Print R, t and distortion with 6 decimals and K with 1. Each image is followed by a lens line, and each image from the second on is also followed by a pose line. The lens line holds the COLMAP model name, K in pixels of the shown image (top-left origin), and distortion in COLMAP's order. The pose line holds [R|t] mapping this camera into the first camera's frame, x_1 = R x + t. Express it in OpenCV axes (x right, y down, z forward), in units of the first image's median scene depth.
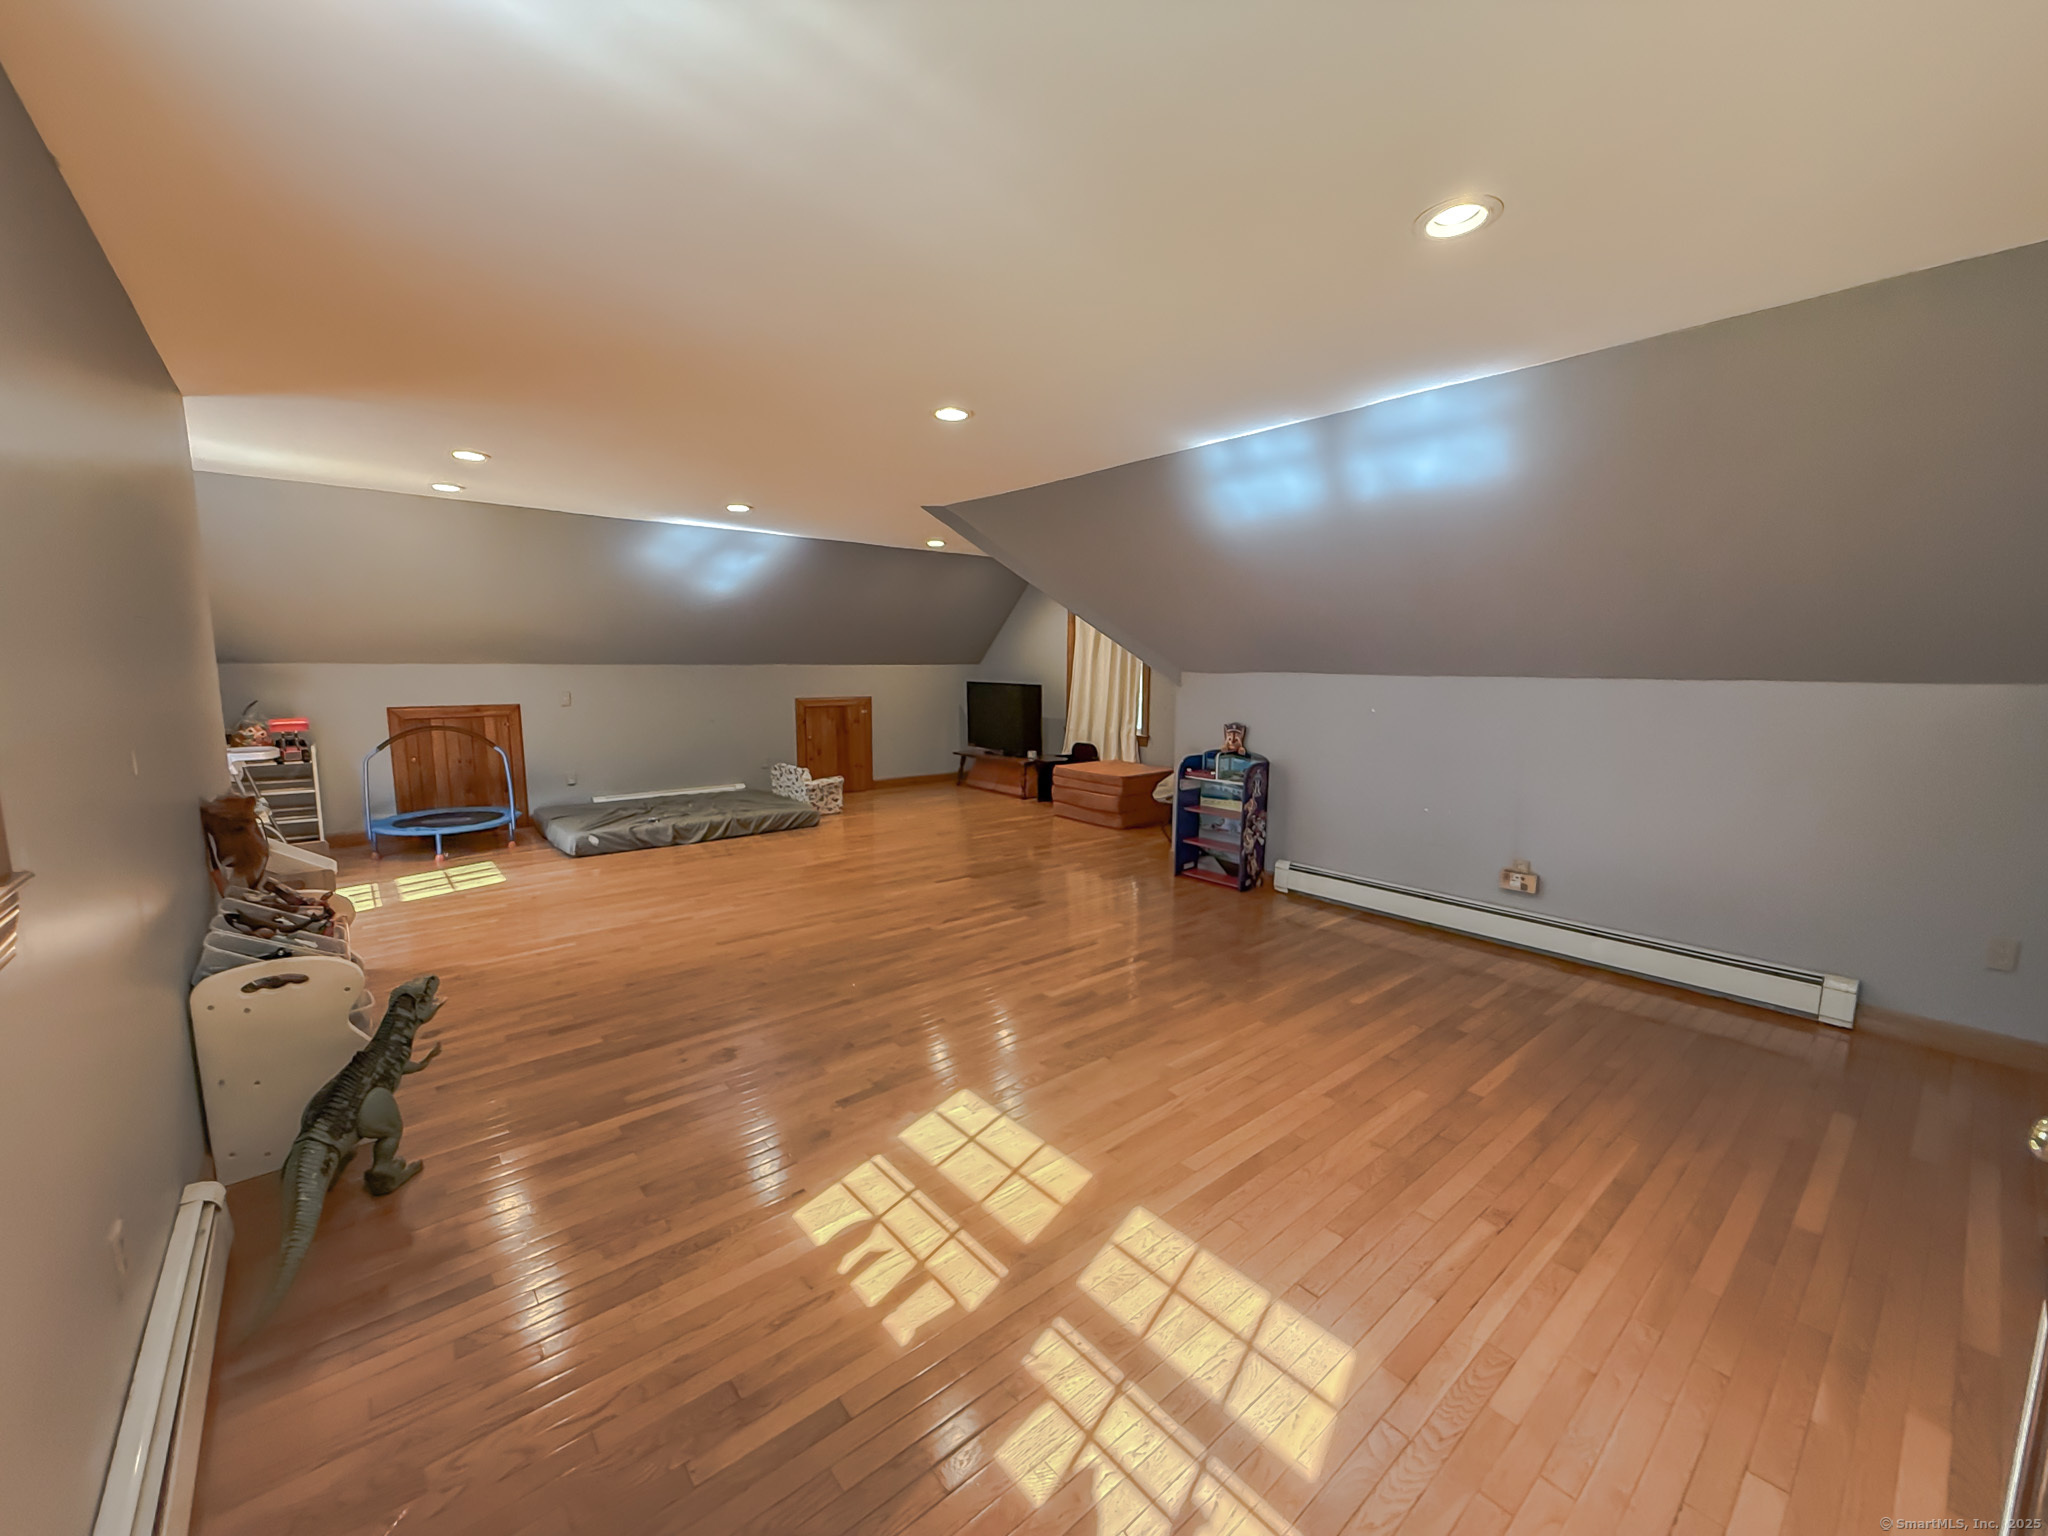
lens RADIAL K [[816.1, 0, 1017.3], [0, 816.1, 767.0], [0, 0, 1]] dist [0.001342, -0.000242]
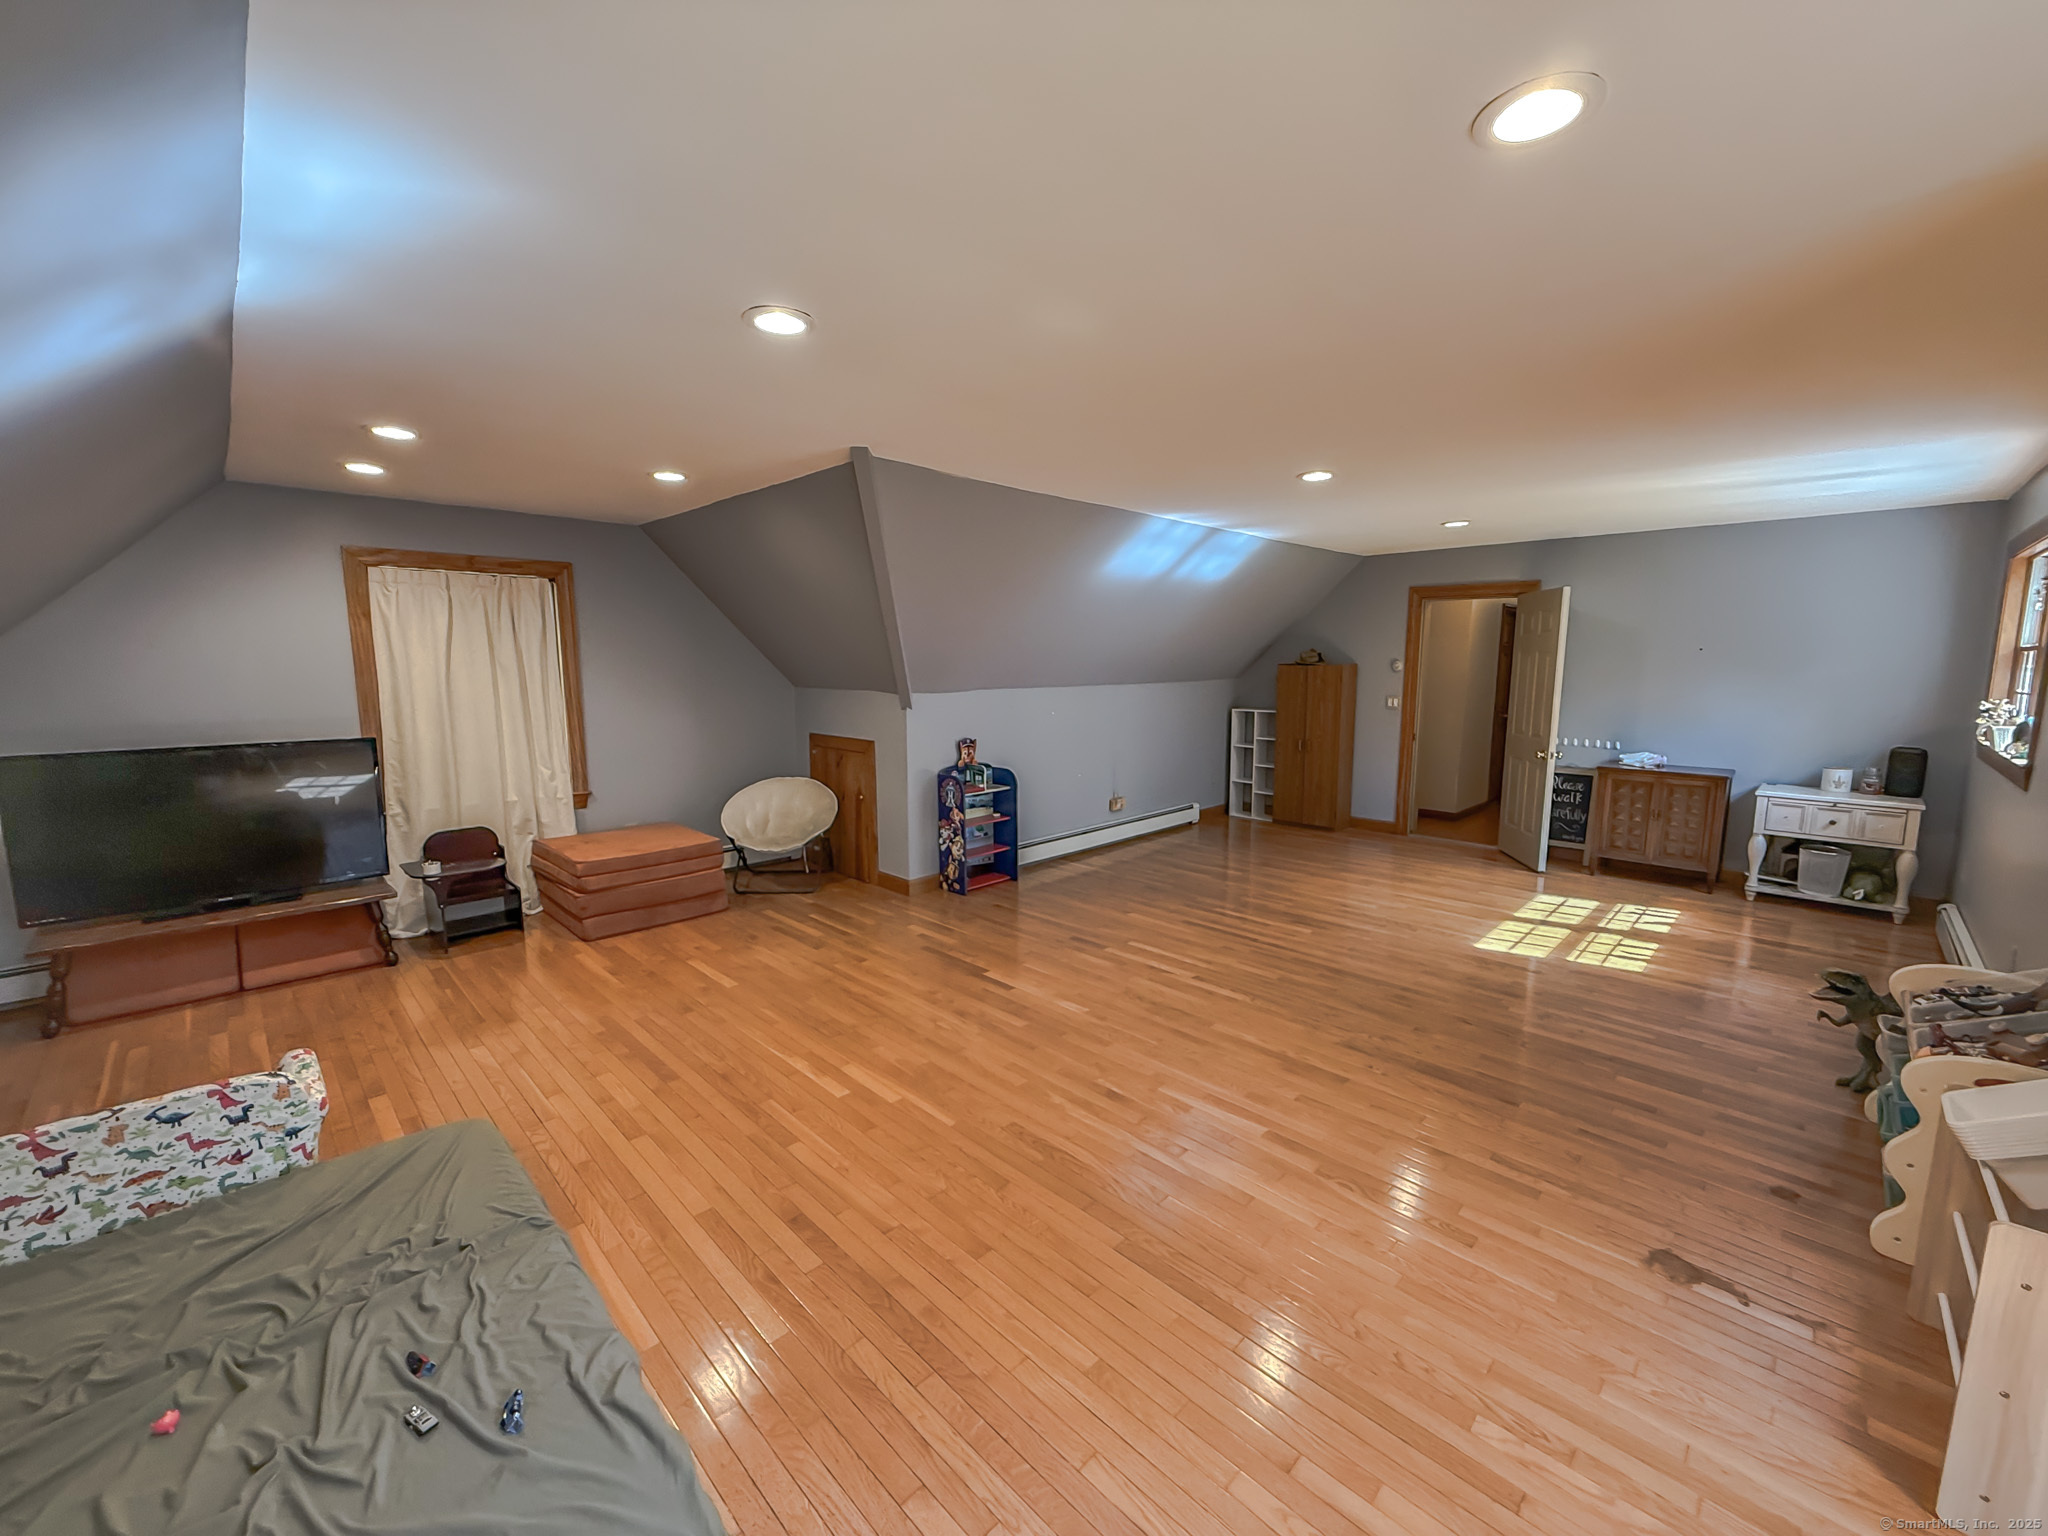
lens RADIAL K [[816.1, 0, 1017.3], [0, 816.1, 767.0], [0, 0, 1]] dist [0.001342, -0.000242]
pose [[-0.077088, -0.138169, 0.987404, -1.079804], [0.133299, 0.980032, 0.147544, -0.222166], [-0.988073, 0.142994, -0.057131, 1.345948]]
